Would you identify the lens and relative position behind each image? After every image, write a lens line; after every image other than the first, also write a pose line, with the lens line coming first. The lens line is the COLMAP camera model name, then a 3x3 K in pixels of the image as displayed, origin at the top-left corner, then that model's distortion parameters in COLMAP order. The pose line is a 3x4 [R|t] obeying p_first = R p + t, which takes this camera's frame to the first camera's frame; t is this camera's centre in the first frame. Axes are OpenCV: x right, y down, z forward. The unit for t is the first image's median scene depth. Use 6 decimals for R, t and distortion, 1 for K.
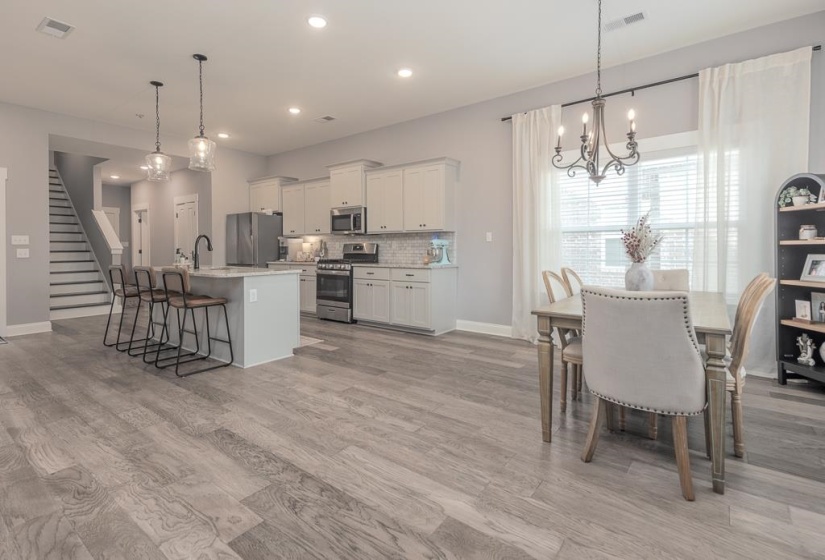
lens RADIAL K [[390.6, 0, 410.7], [0, 390.6, 249.6], [0, 0, 1]] dist [0.063391, -0.027290]
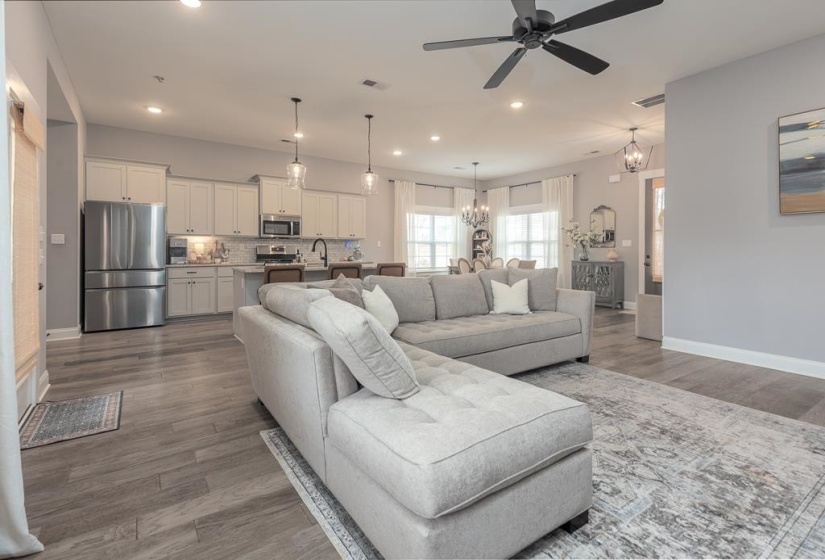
lens RADIAL K [[390.6, 0, 410.7], [0, 390.6, 249.6], [0, 0, 1]] dist [0.063391, -0.027290]
pose [[0.311939, 0.007761, 0.950071, -1.262109], [0.003347, 0.999951, -0.009267, 0.009300], [-0.950096, 0.006070, 0.311897, 0.284229]]
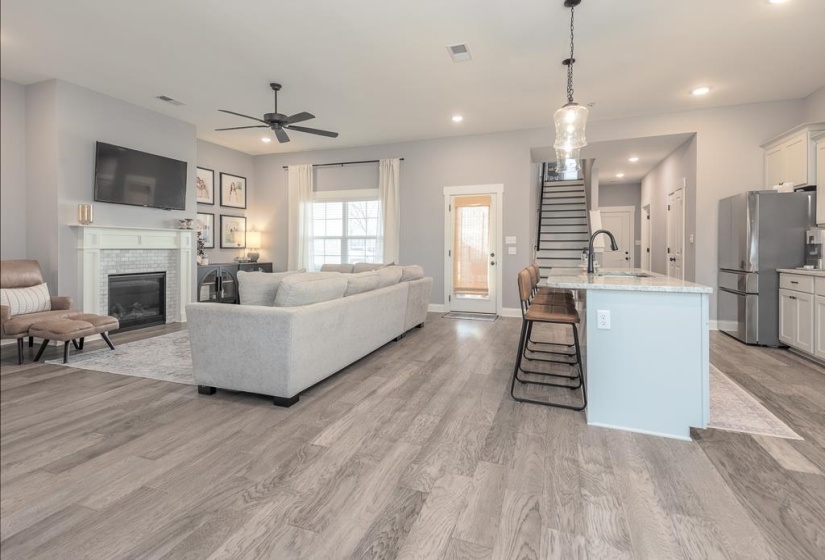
lens RADIAL K [[390.6, 0, 410.7], [0, 390.6, 249.6], [0, 0, 1]] dist [0.063391, -0.027290]
pose [[0.288415, 0.008719, -0.957466, 0.092295], [-0.003787, 0.999961, 0.007966, -0.002728], [0.957498, 0.001329, 0.288436, 0.328547]]
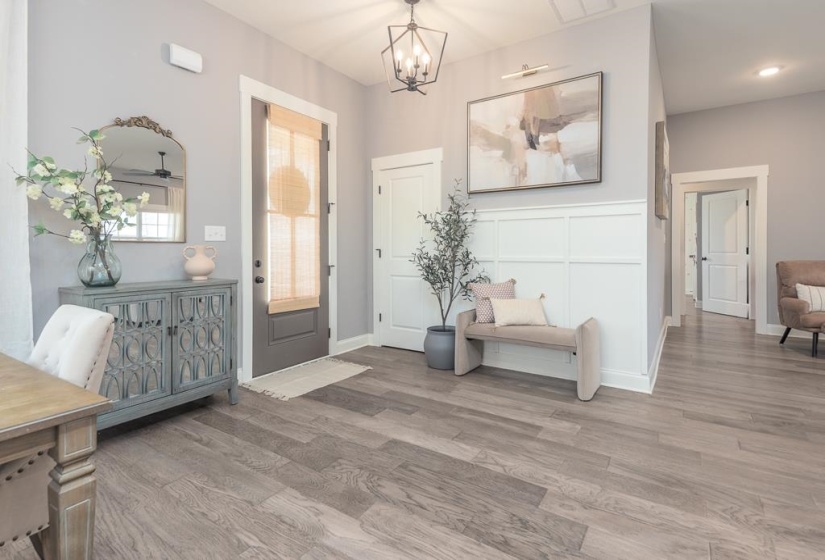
lens RADIAL K [[390.6, 0, 410.7], [0, 390.6, 249.6], [0, 0, 1]] dist [0.063391, -0.027290]
pose [[-0.998120, 0.007695, -0.060810, 0.005116], [0.007797, 0.999969, -0.001443, 0.003580], [0.060797, -0.001914, -0.998148, 0.574868]]
